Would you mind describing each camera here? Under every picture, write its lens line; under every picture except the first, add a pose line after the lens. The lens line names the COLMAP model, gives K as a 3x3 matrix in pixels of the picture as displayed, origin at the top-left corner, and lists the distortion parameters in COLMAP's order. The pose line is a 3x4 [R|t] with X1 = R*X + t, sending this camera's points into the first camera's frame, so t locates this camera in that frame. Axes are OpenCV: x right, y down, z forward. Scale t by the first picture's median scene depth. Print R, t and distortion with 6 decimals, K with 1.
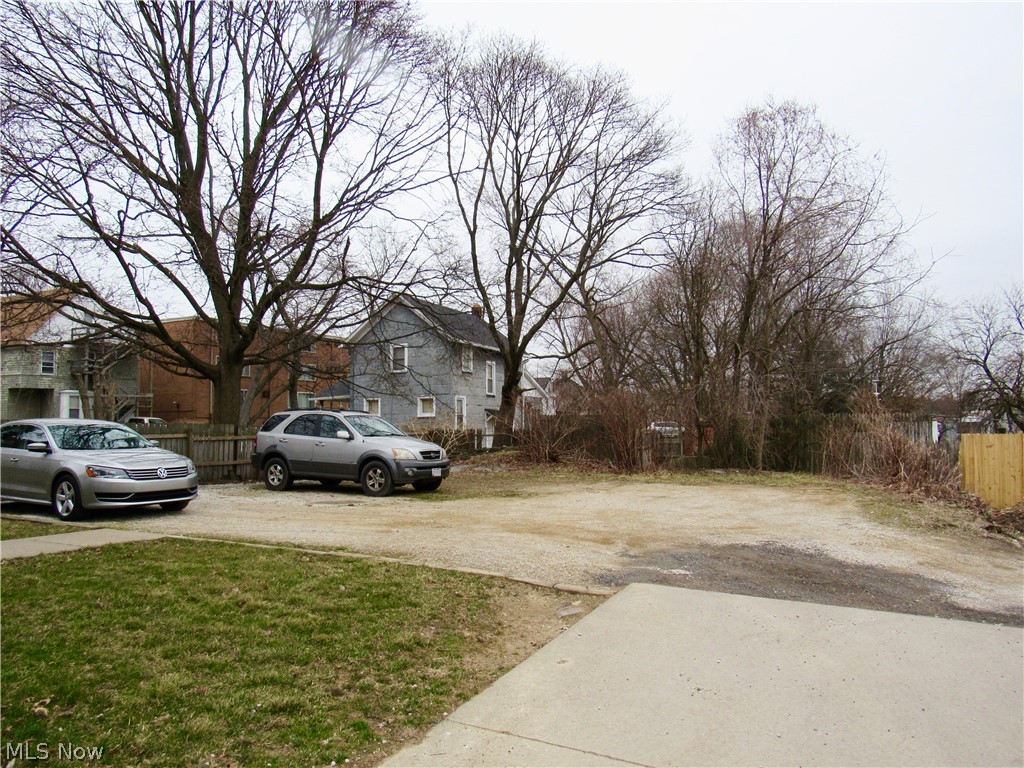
lens RADIAL K [[724.9, 0, 511.7], [0, 724.9, 381.8], [0, 0, 1]] dist [-0.027760, 0.010951]
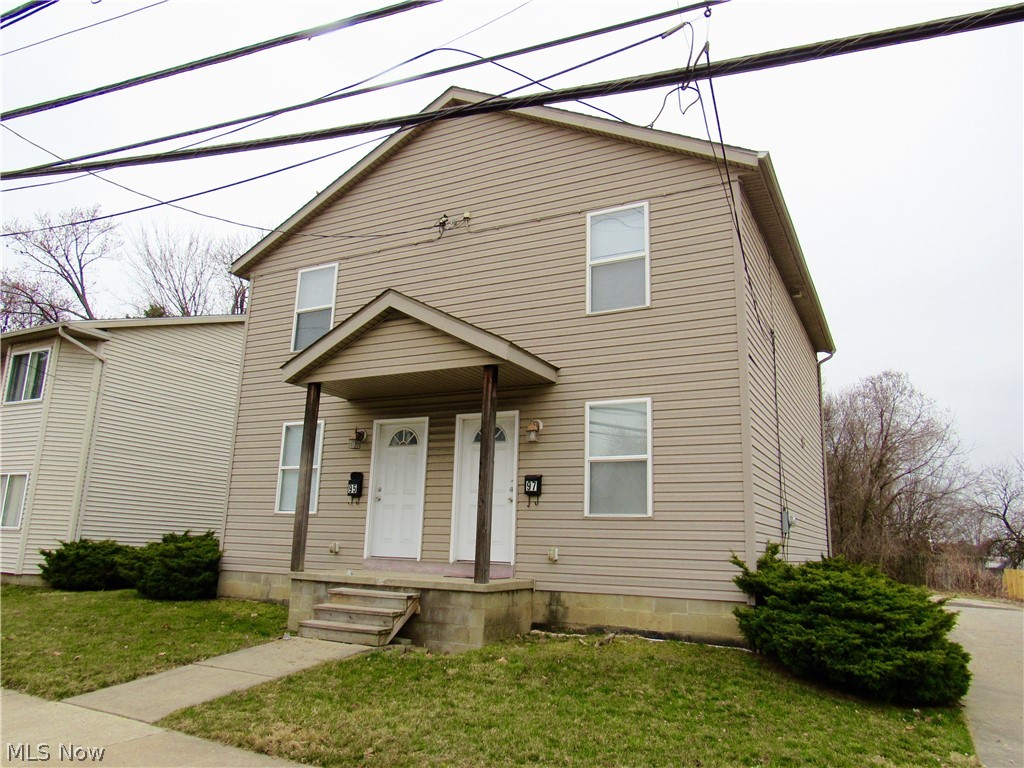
lens RADIAL K [[724.9, 0, 513.0], [0, 724.9, 384.8], [0, 0, 1]] dist [-0.027760, 0.010951]
pose [[0.999464, 0.031804, -0.007730, -0.173717], [-0.032667, 0.983988, -0.175217, -0.005997], [0.002034, 0.175375, 0.984500, -0.241329]]
